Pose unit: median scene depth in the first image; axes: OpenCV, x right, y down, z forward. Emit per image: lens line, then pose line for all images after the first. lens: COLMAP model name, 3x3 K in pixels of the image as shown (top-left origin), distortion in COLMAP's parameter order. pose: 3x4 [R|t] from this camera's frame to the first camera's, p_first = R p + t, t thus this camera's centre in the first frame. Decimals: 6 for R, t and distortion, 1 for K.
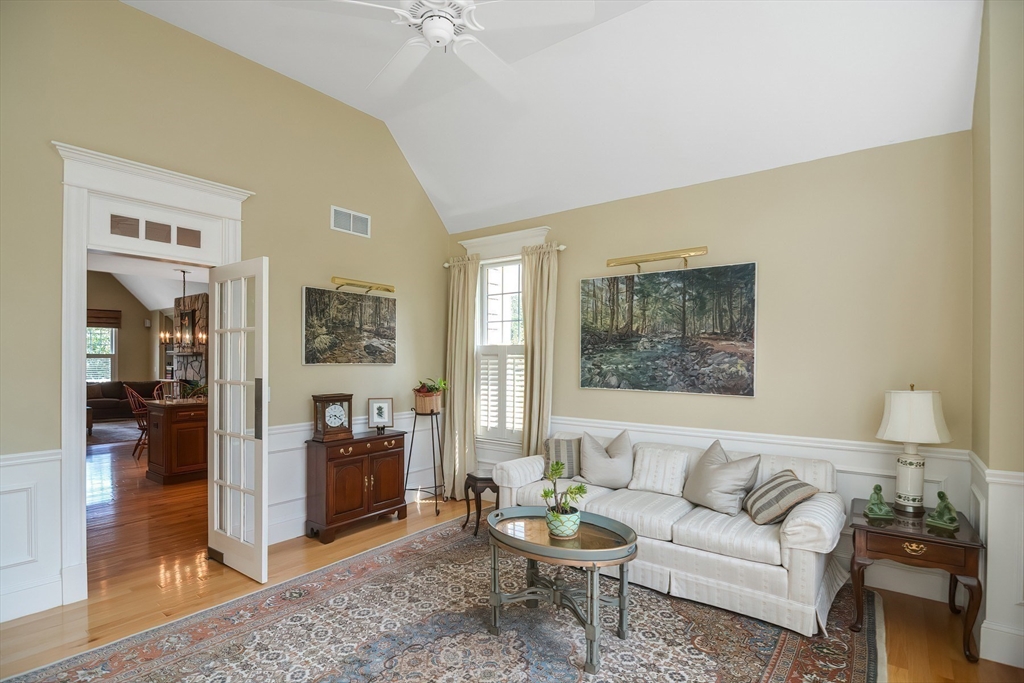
lens RADIAL K [[506.3, 0, 509.1], [0, 506.3, 348.9], [0, 0, 1]] dist [-0.000099, -0.014207]
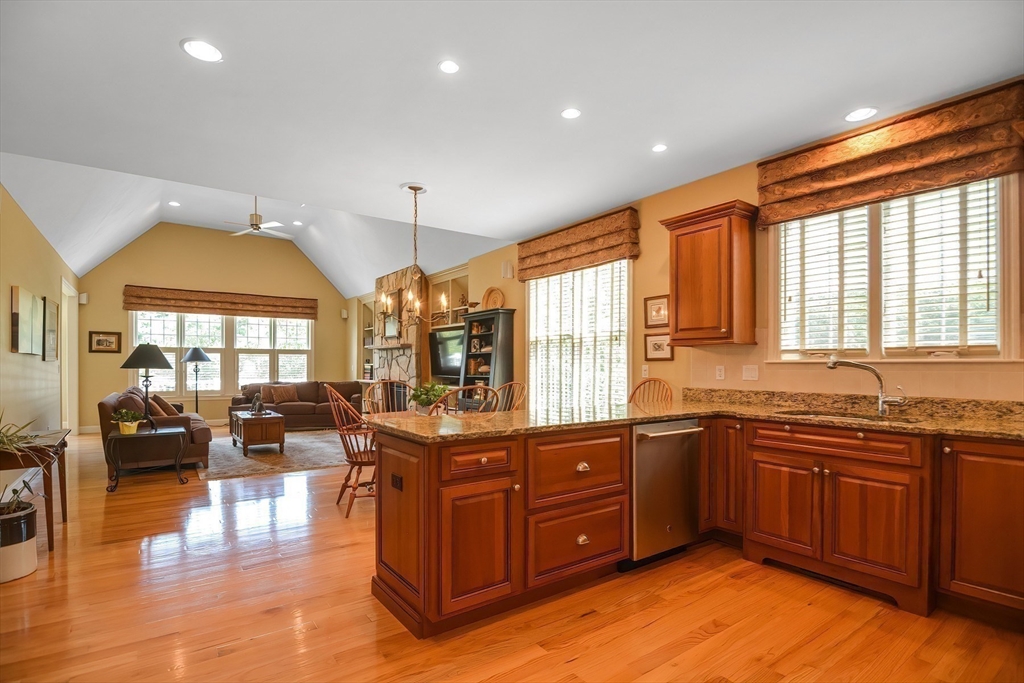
lens RADIAL K [[494.1, 0, 517.3], [0, 494.1, 367.5], [0, 0, 1]] dist [-0.000875, -0.012985]
pose [[0.964073, 0.011926, -0.265370, -0.234639], [-0.006923, 0.999780, 0.019779, 0.023753], [0.265548, -0.017231, 0.963944, 0.299999]]
